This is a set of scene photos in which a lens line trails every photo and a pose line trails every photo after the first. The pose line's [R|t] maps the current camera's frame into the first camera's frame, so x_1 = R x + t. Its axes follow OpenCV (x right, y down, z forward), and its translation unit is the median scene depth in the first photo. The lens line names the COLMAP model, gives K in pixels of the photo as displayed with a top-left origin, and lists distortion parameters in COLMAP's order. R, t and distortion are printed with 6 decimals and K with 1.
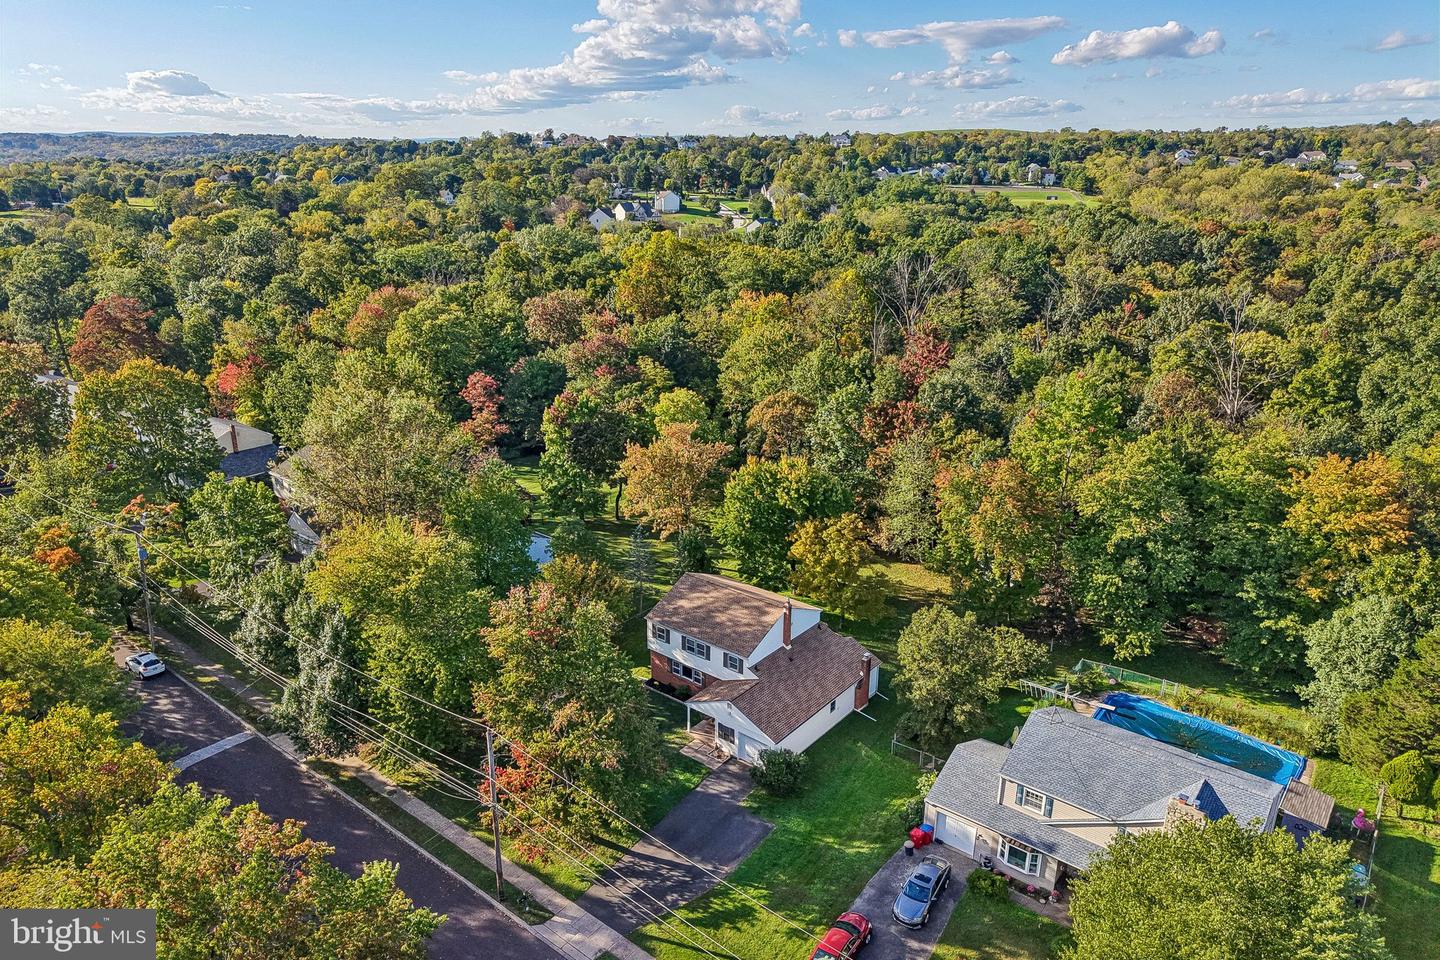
lens RADIAL K [[956.8, 0, 717.5], [0, 956.8, 476.3], [0, 0, 1]] dist [0.019244, -0.000332]
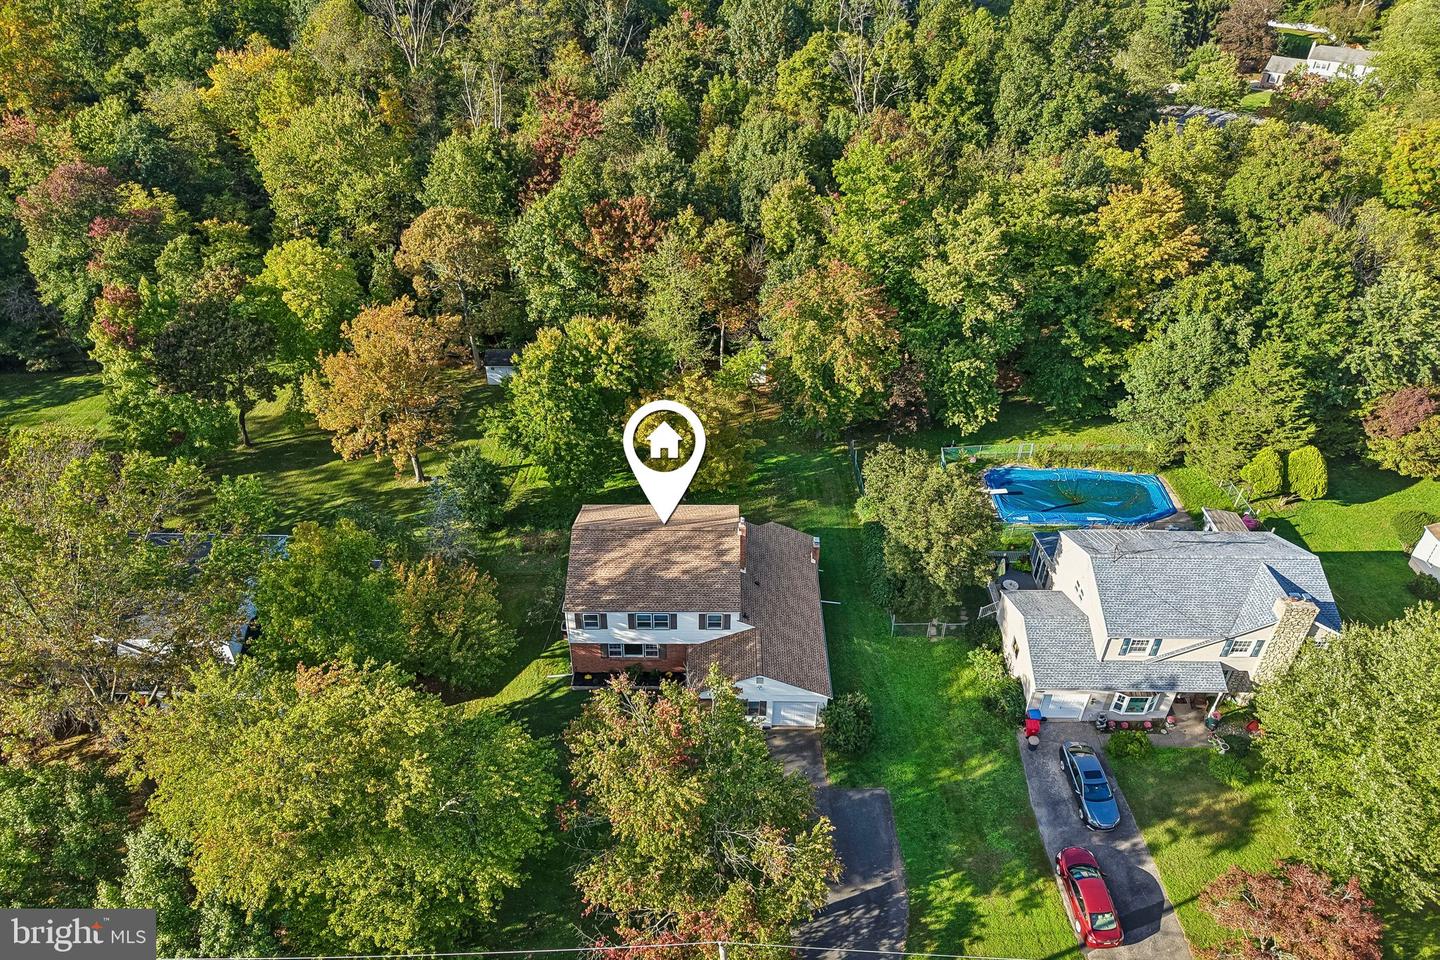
lens RADIAL K [[956.8, 0, 720.0], [0, 956.8, 484.3], [0, 0, 1]] dist [0.019244, -0.000332]
pose [[0.786411, -0.363953, 0.499095, -0.317750], [0.198246, 0.913952, 0.354105, -0.176796], [-0.585027, -0.179529, 0.790894, 0.385819]]
